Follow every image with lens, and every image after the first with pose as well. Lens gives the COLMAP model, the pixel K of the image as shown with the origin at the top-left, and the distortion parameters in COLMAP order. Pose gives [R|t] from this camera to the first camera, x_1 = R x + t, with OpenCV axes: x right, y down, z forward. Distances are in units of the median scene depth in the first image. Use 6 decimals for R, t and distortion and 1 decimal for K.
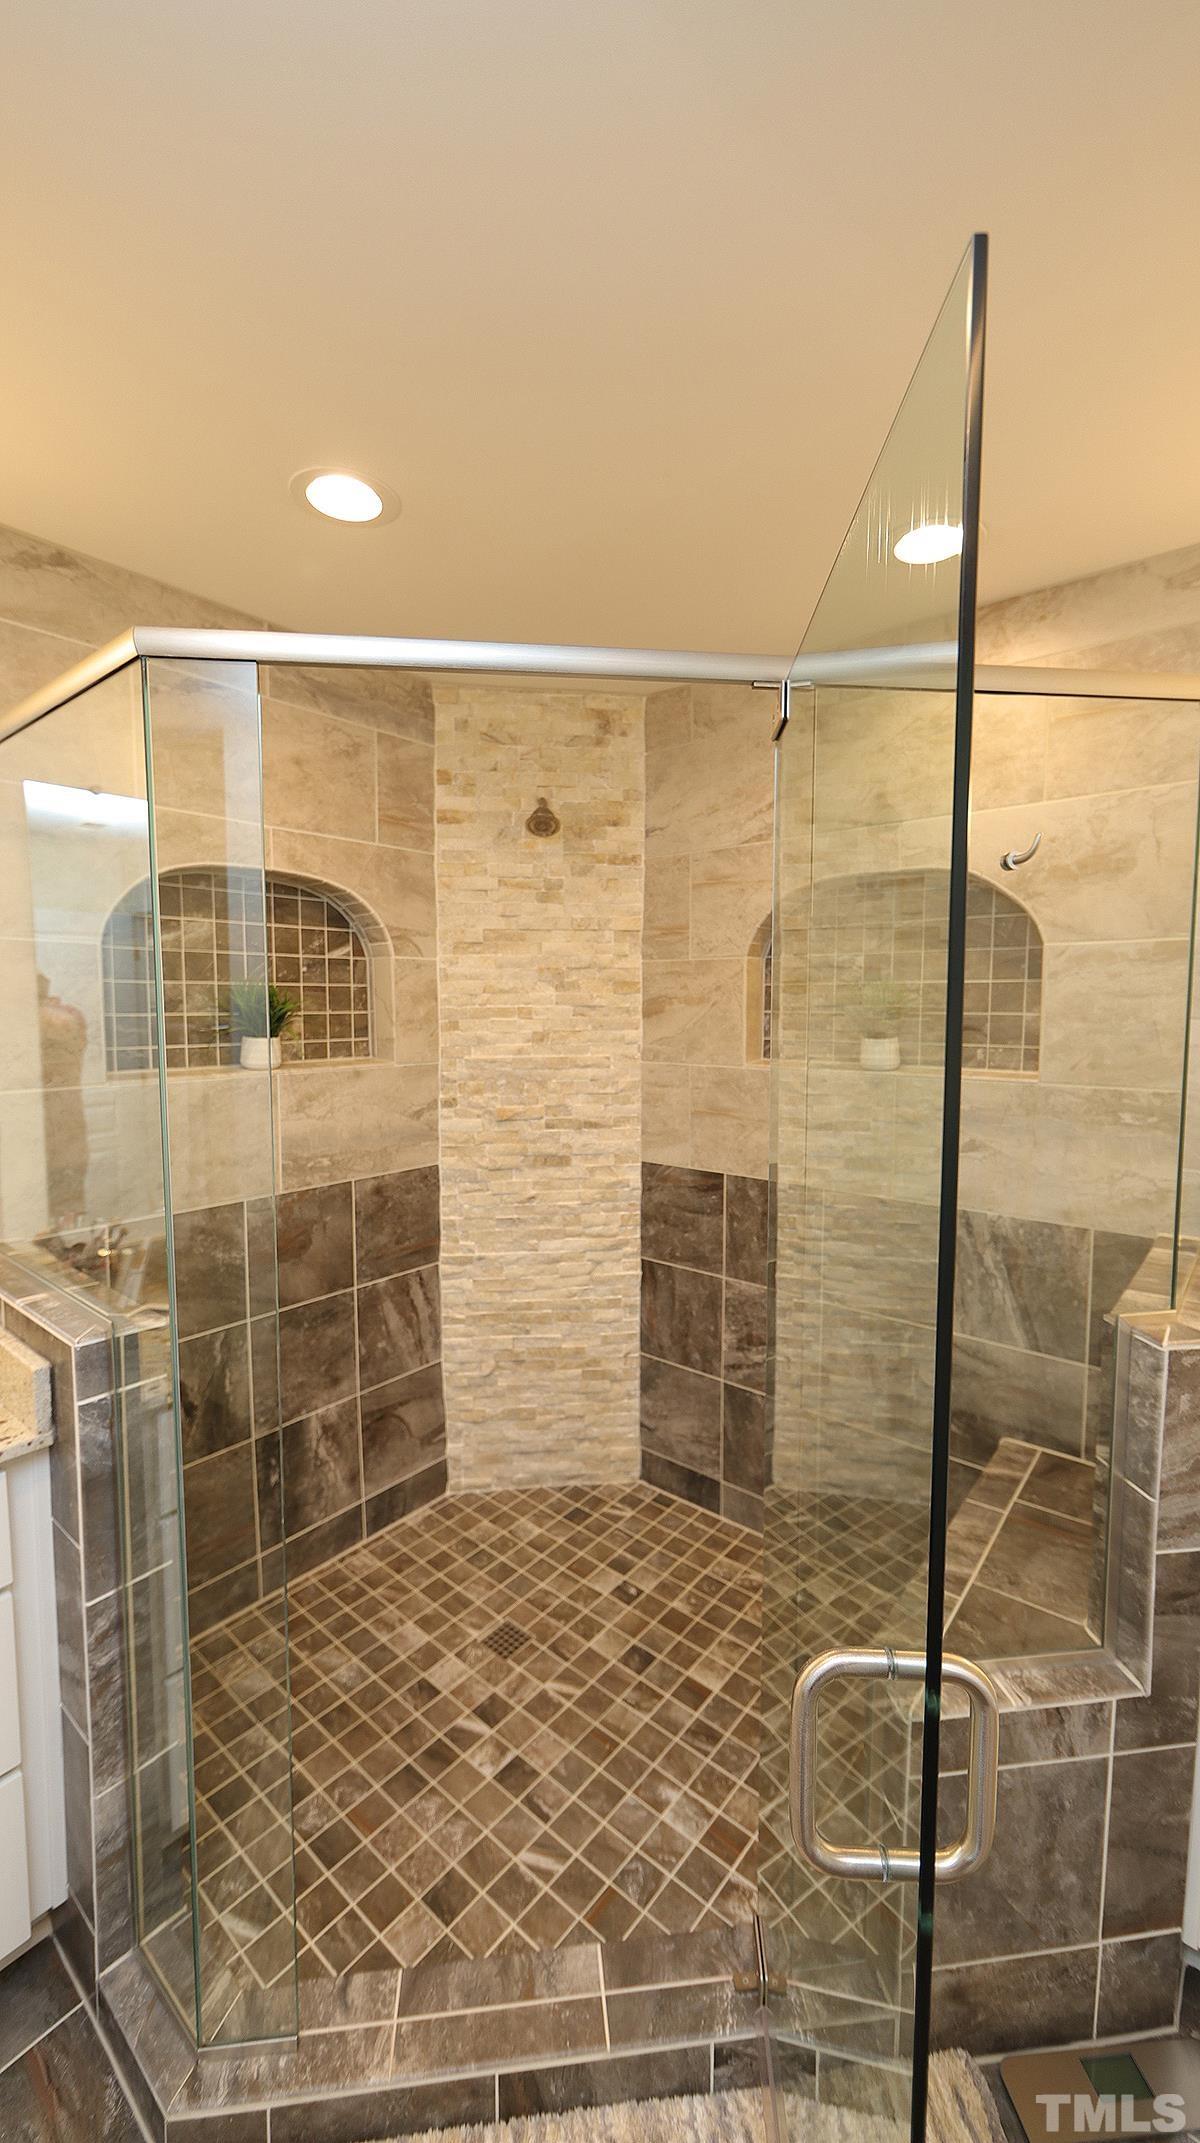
lens RADIAL K [[837.8, 0, 598.2], [0, 837.8, 1068.5], [0, 0, 1]] dist [0.001135, 0.001067]
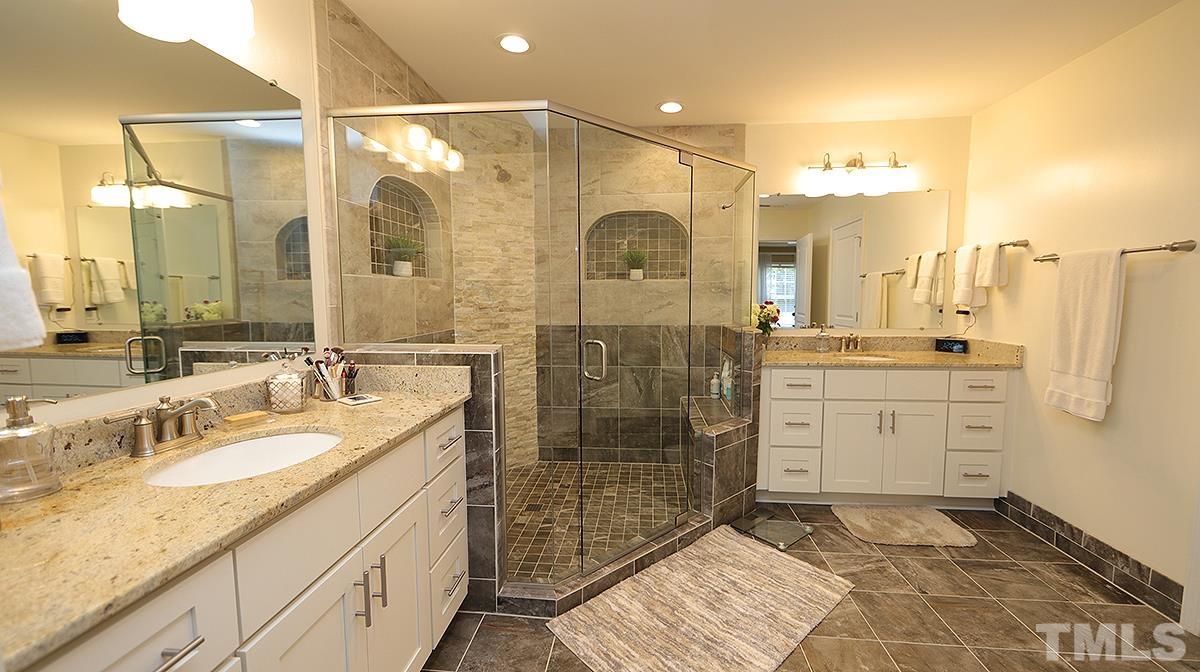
lens RADIAL K [[469.2, 0, 602.1], [0, 469.2, 337.1], [0, 0, 1]] dist [0.001135, 0.001067]
pose [[0.825693, -0.055294, 0.561403, -0.561884], [0.047558, 0.998465, 0.028396, 0.119648], [-0.562111, 0.003253, 0.827055, -0.213022]]
